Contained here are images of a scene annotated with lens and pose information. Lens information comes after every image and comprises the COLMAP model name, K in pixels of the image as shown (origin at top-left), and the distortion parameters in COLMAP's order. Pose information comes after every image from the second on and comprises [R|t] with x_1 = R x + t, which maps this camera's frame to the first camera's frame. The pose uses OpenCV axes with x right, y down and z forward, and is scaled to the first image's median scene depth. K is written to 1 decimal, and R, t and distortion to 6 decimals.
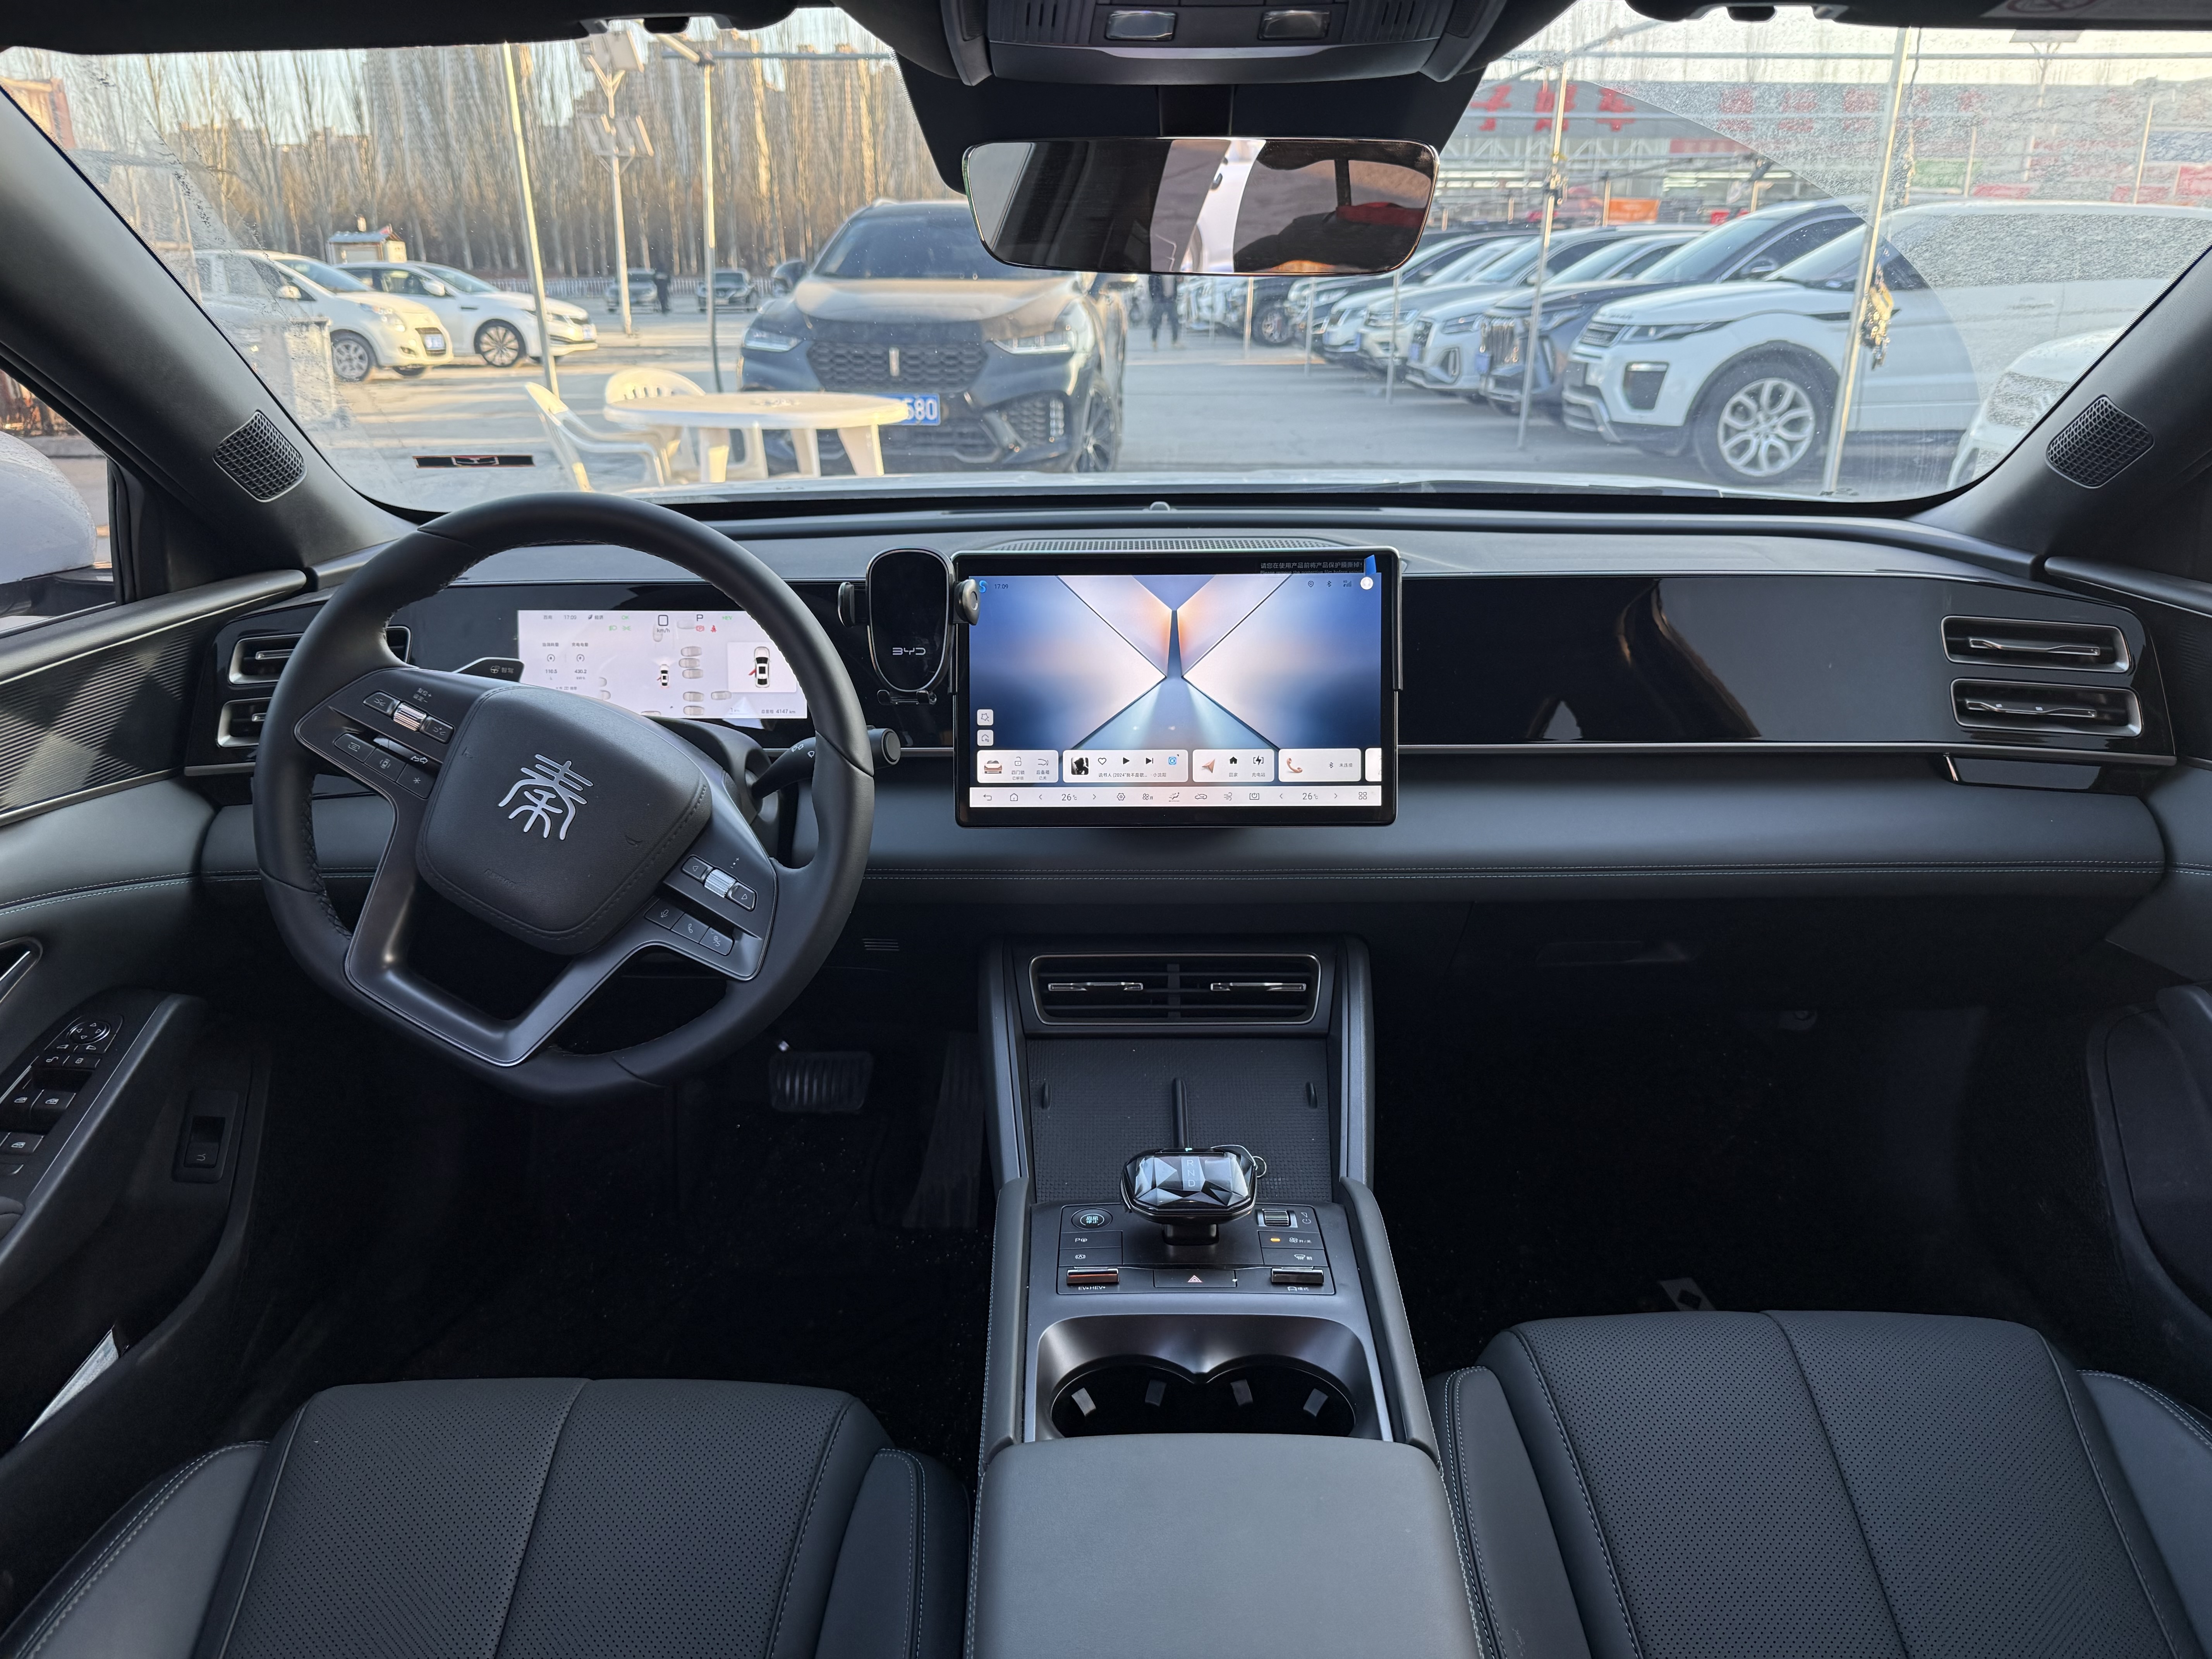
lens RADIAL K [[1528.8, 0, 1108.3], [0, 1528.8, 851.9], [0, 0, 1]] dist [-0.000979, -0.004540]
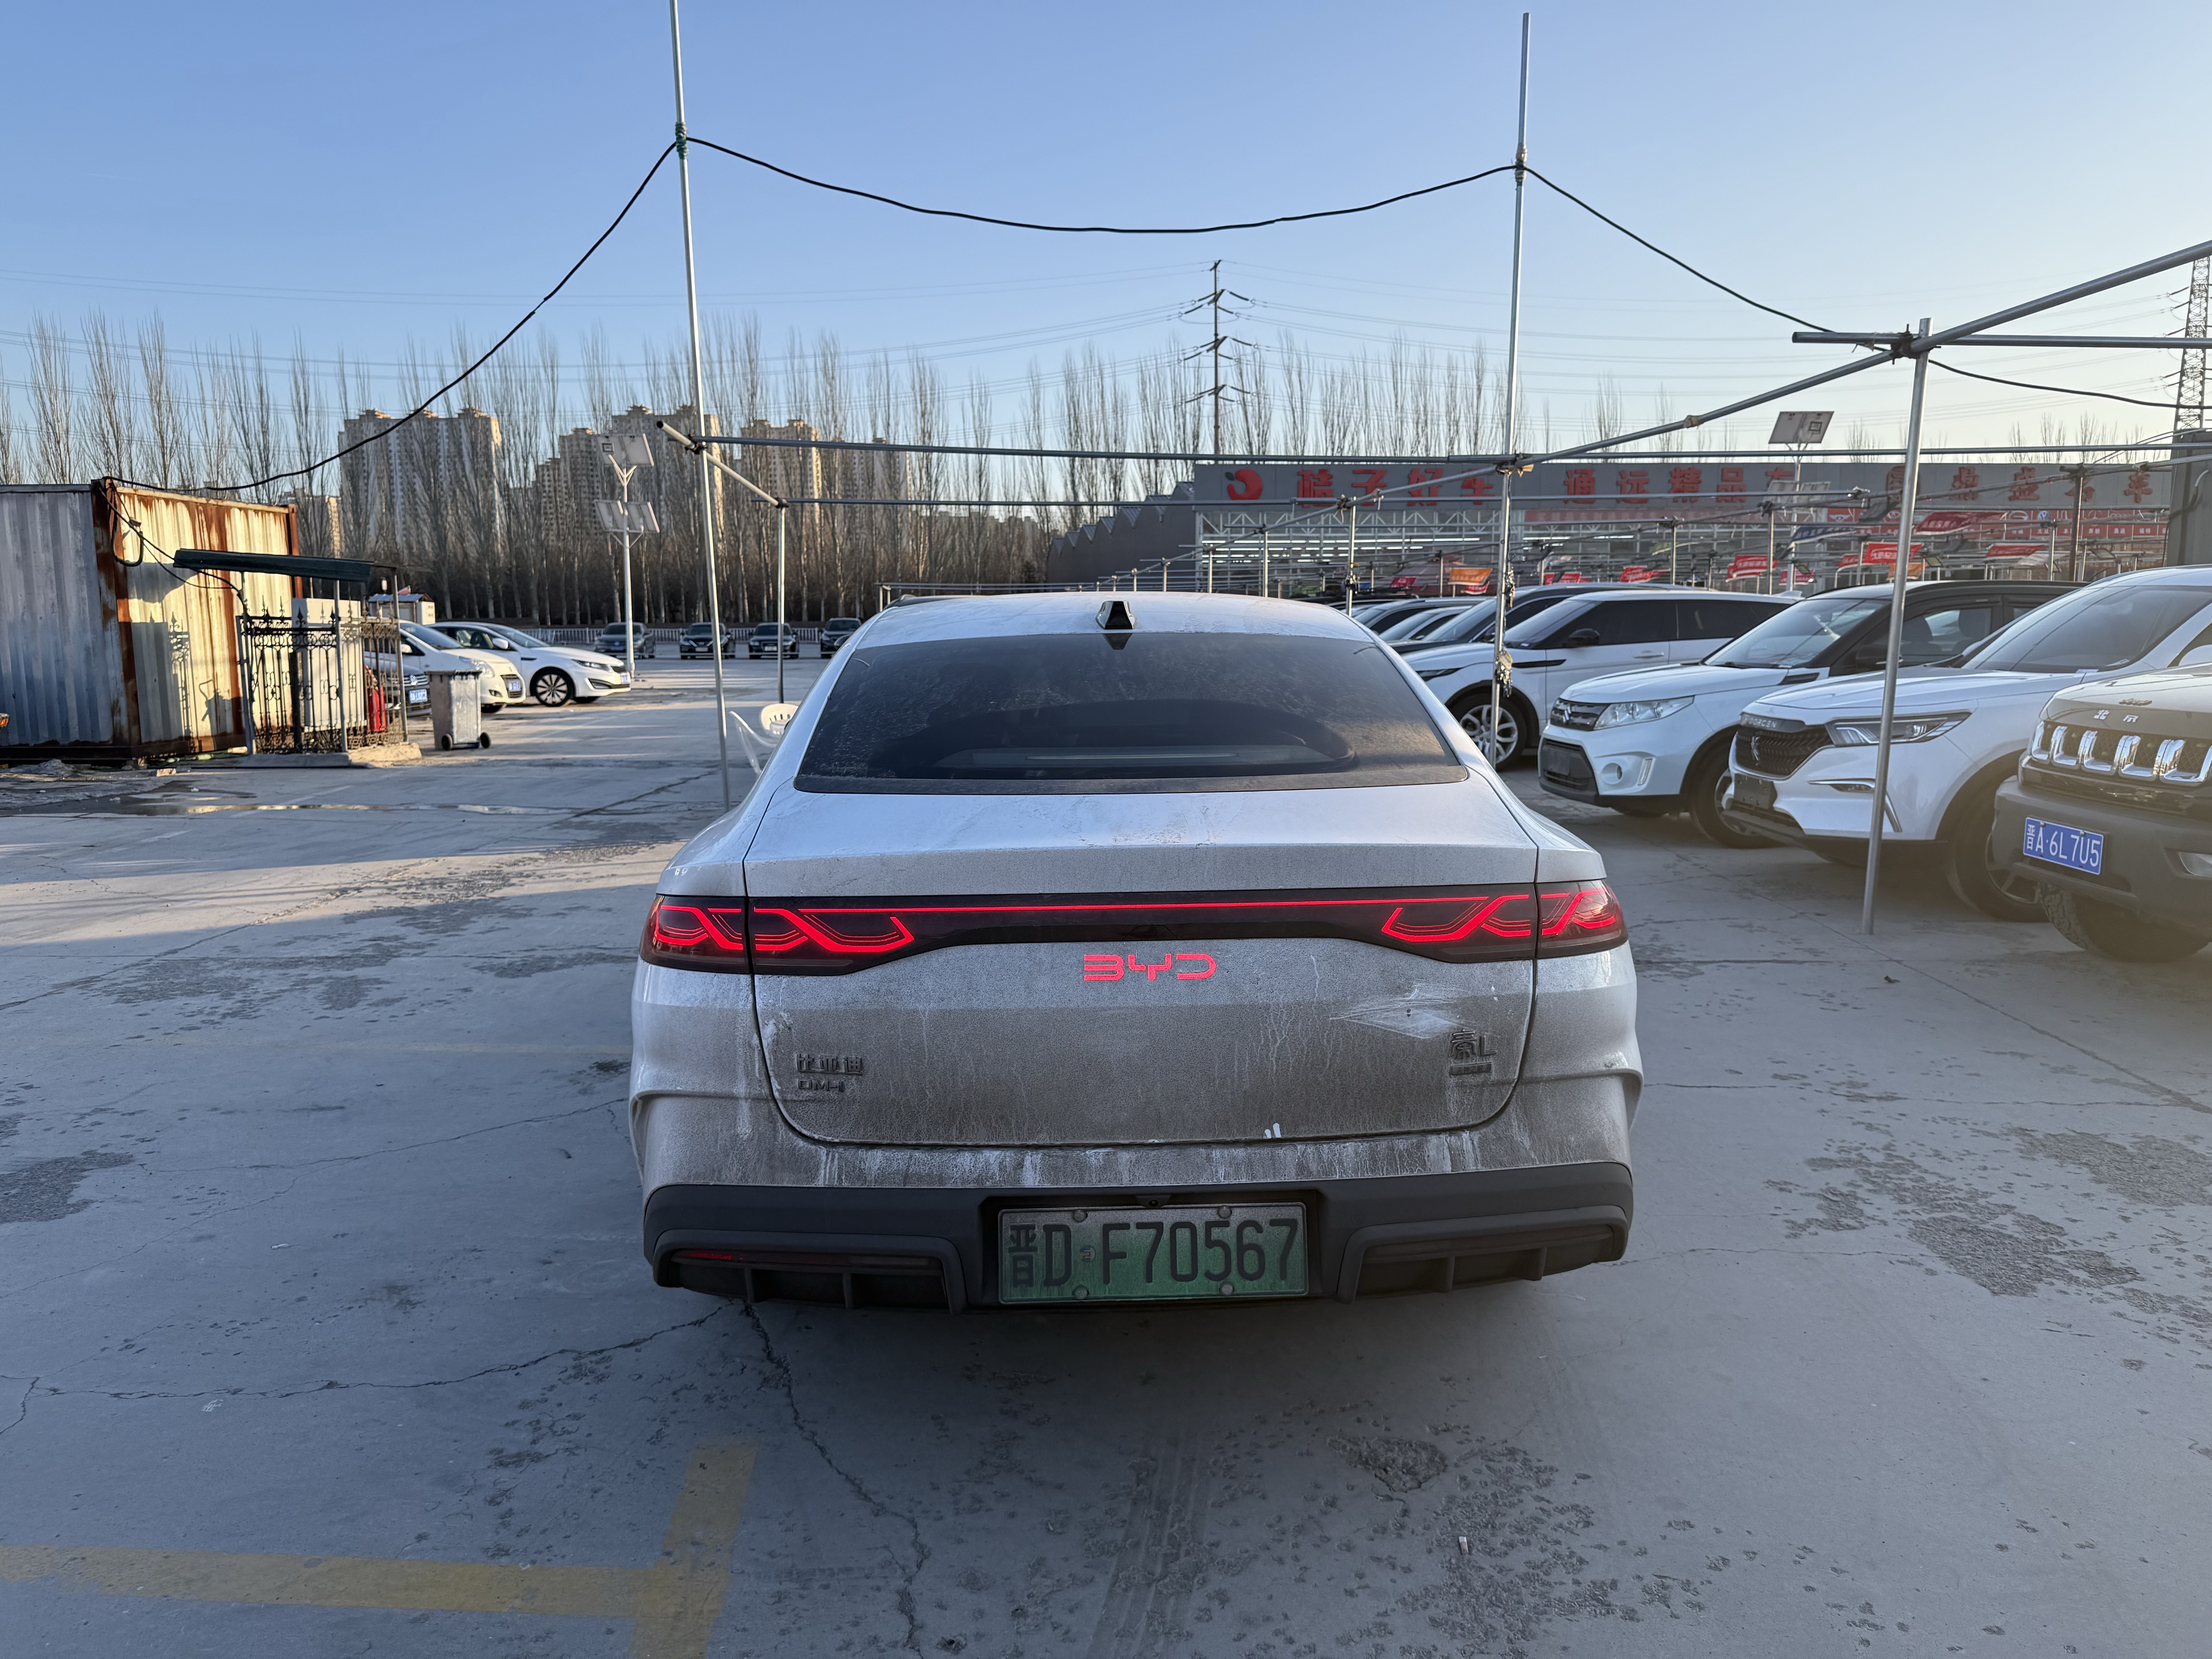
lens RADIAL K [[1533.1, 0, 1113.3], [0, 1533.1, 841.2], [0, 0, 1]] dist [0.059489, -0.090181]
pose [[0.999152, -0.010623, 0.039782, -0.003166], [0.018998, 0.976099, -0.216496, 0.113587], [-0.036531, 0.217068, 0.975473, -0.346531]]
